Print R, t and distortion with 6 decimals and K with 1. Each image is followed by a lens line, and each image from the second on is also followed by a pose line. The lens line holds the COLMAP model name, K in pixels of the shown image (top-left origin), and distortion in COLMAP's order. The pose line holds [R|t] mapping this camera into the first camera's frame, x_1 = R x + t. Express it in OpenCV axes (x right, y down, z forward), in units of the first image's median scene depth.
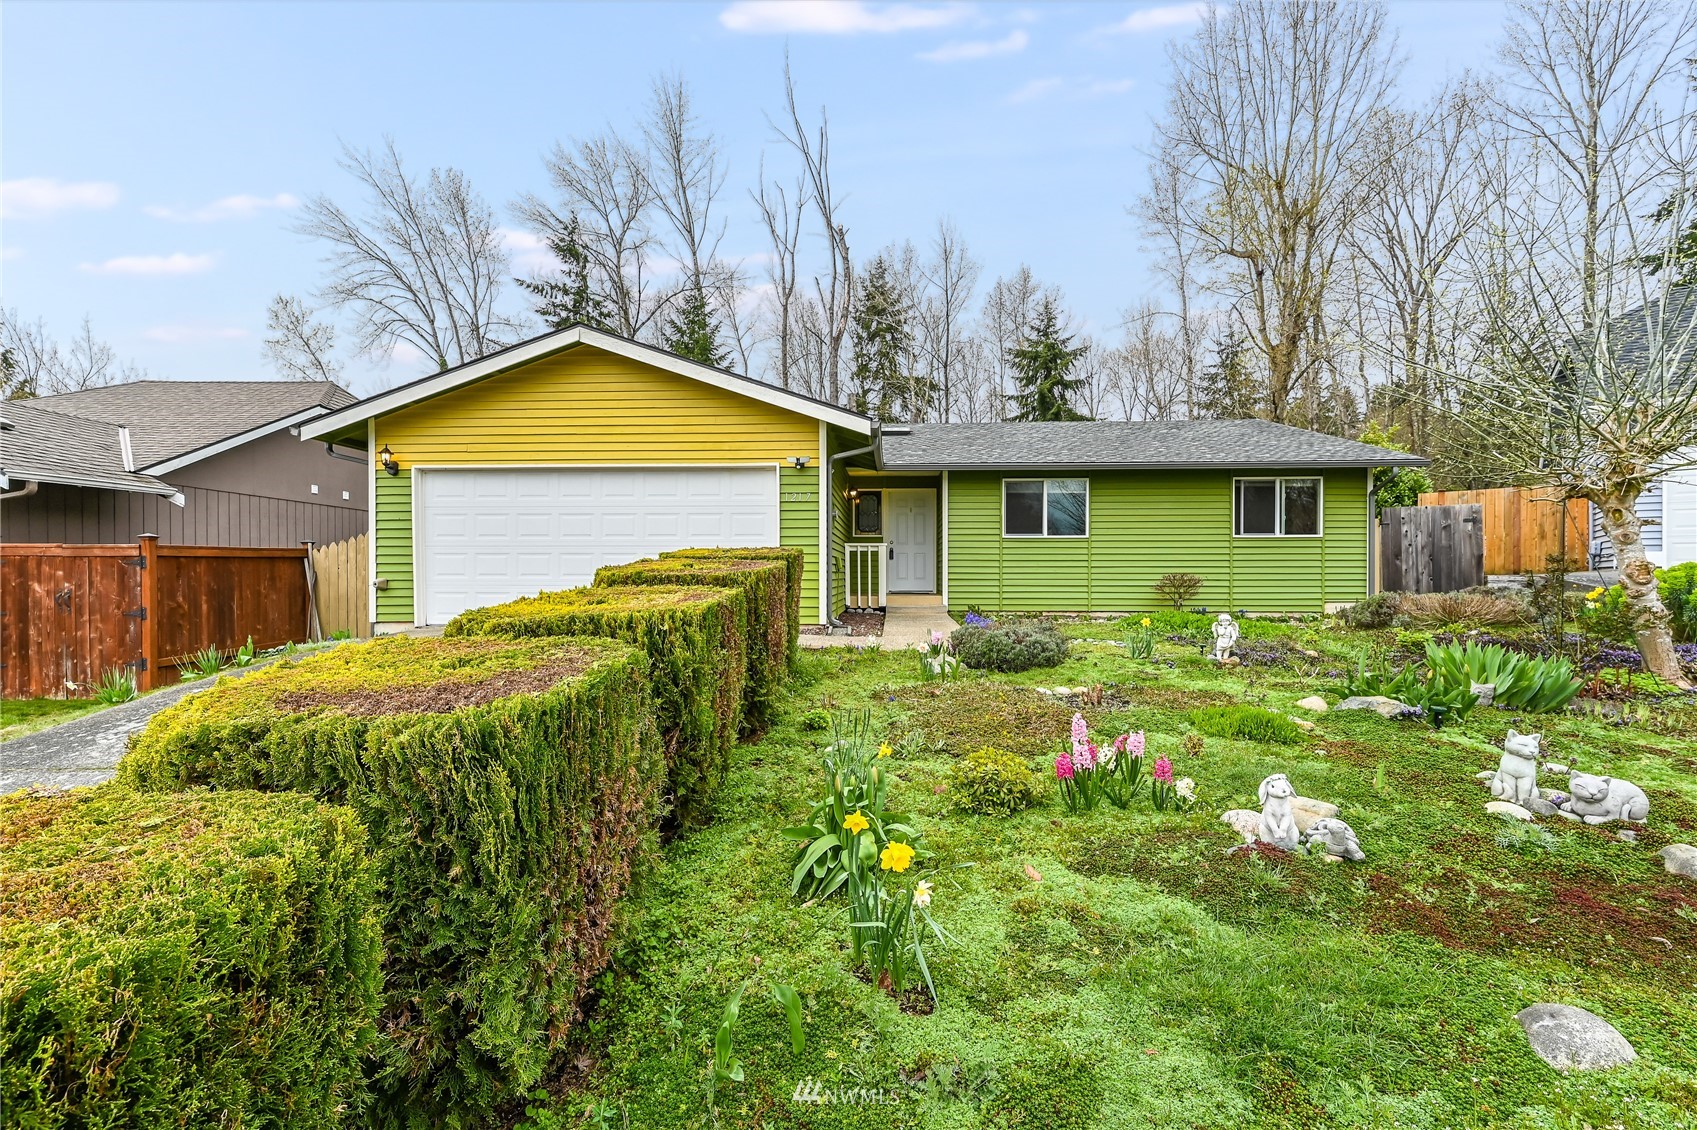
lens RADIAL K [[725.5, 0, 855.8], [0, 725.5, 568.0], [0, 0, 1]] dist [0.000674, -0.000248]
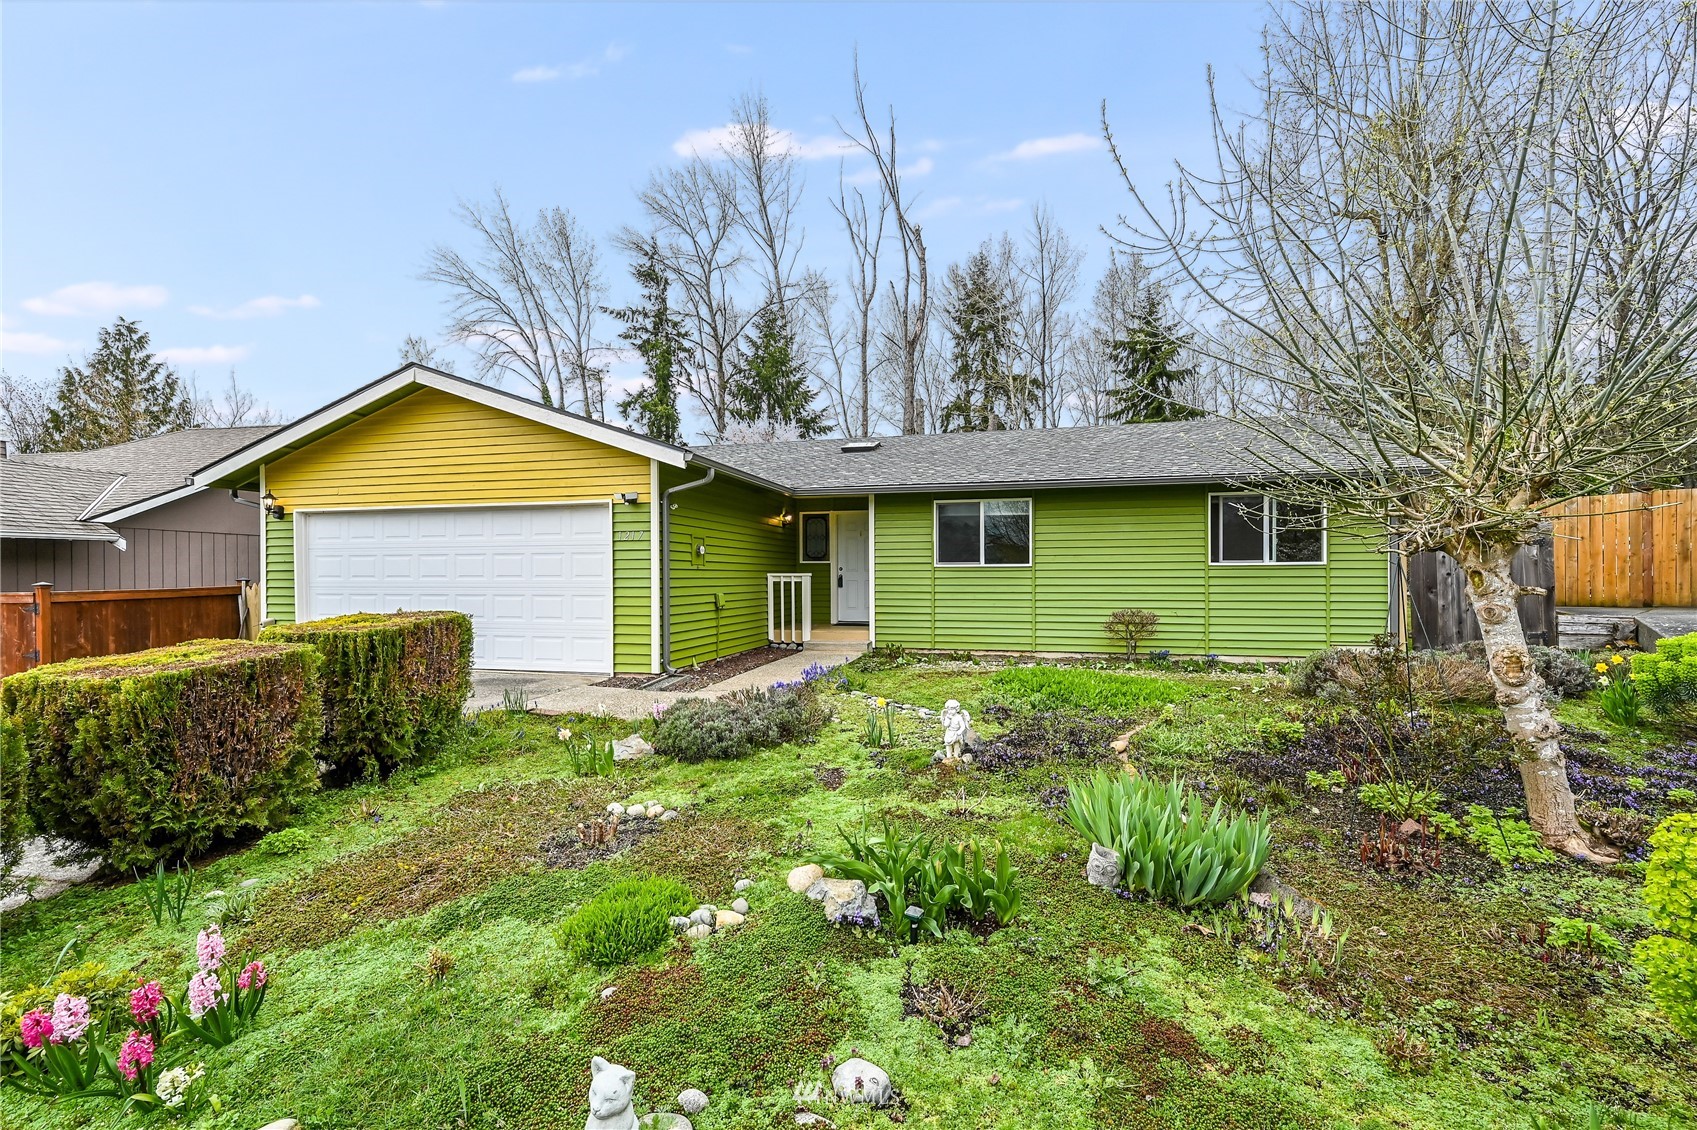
lens RADIAL K [[725.5, 0, 855.8], [0, 725.5, 568.0], [0, 0, 1]] dist [0.000674, -0.000248]
pose [[0.981226, -0.005462, -0.192785, 0.103888], [0.004993, 0.999983, -0.002917, -0.014216], [0.192798, 0.001900, 0.981237, 0.039540]]
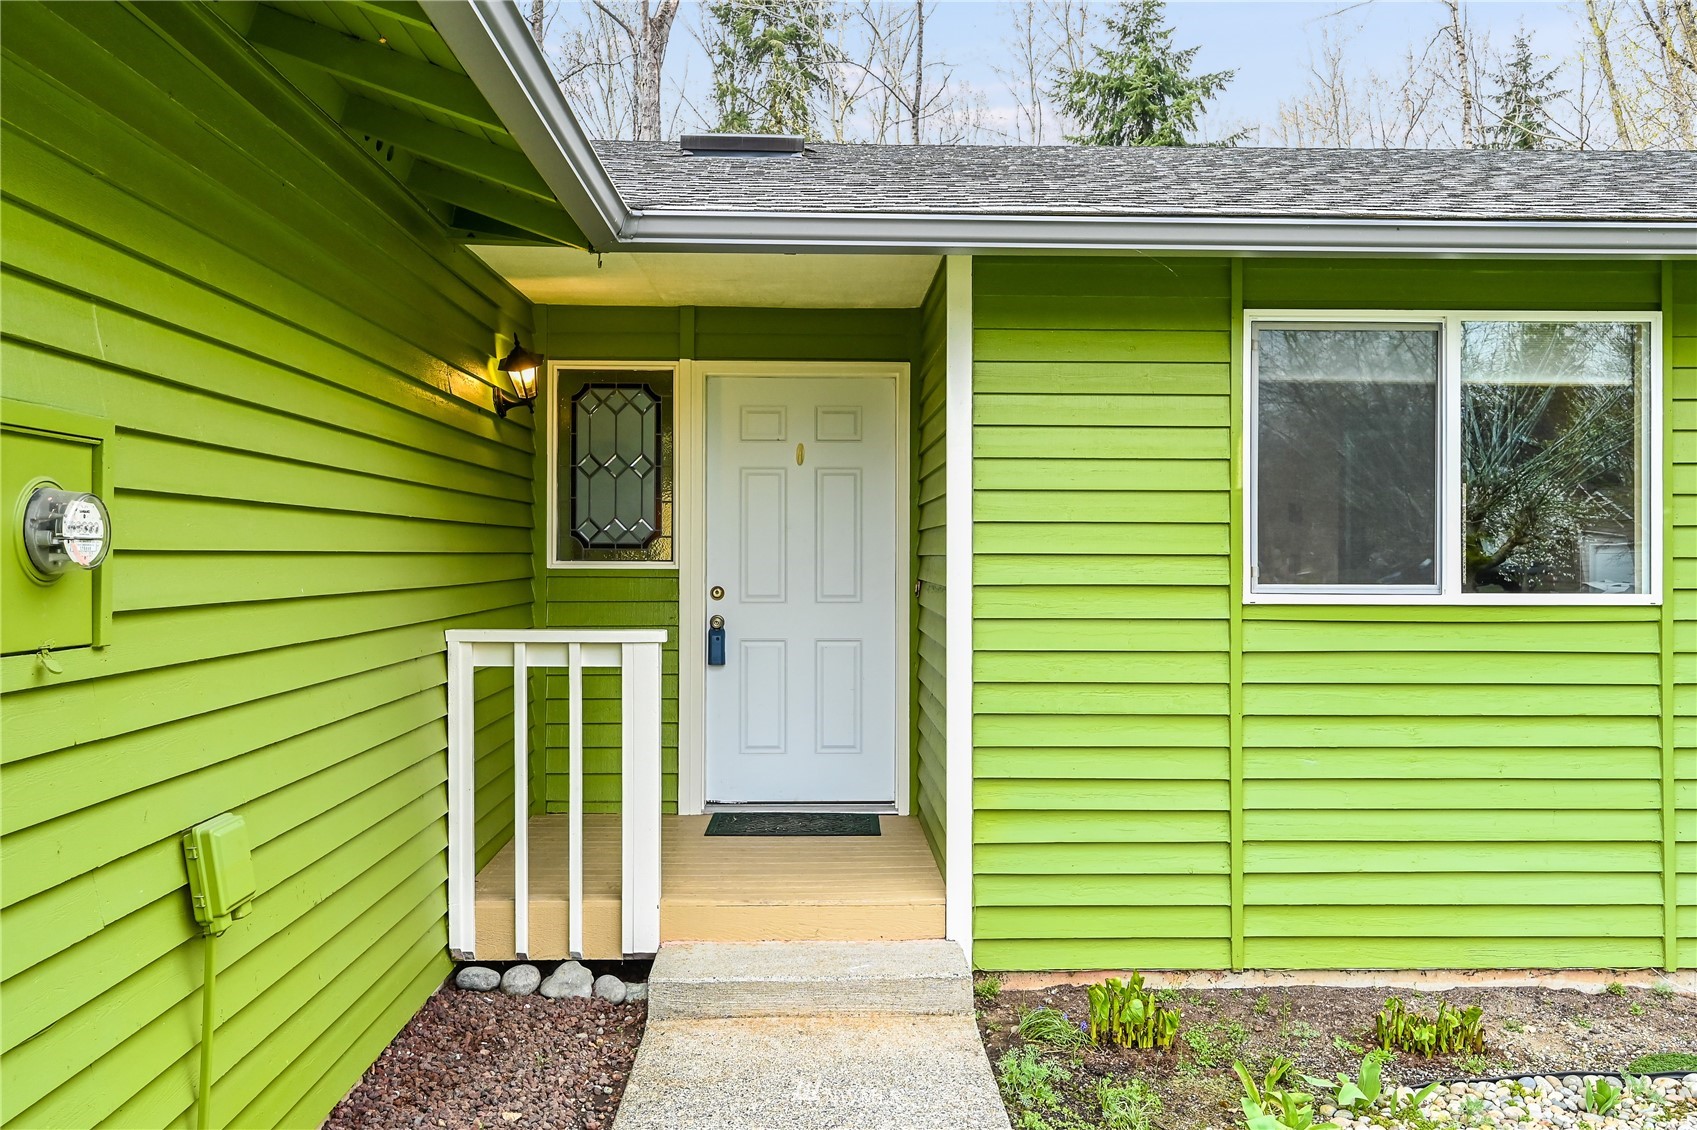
lens RADIAL K [[1390.2, 0, 849.9], [0, 1390.2, 538.7], [0, 0, 1]] dist [0.007532, 0.001444]
pose [[0.996749, 0.002197, 0.080537, 0.023452], [-0.002092, 0.999997, -0.001391, -0.021927], [-0.080540, 0.001218, 0.996751, 0.232770]]
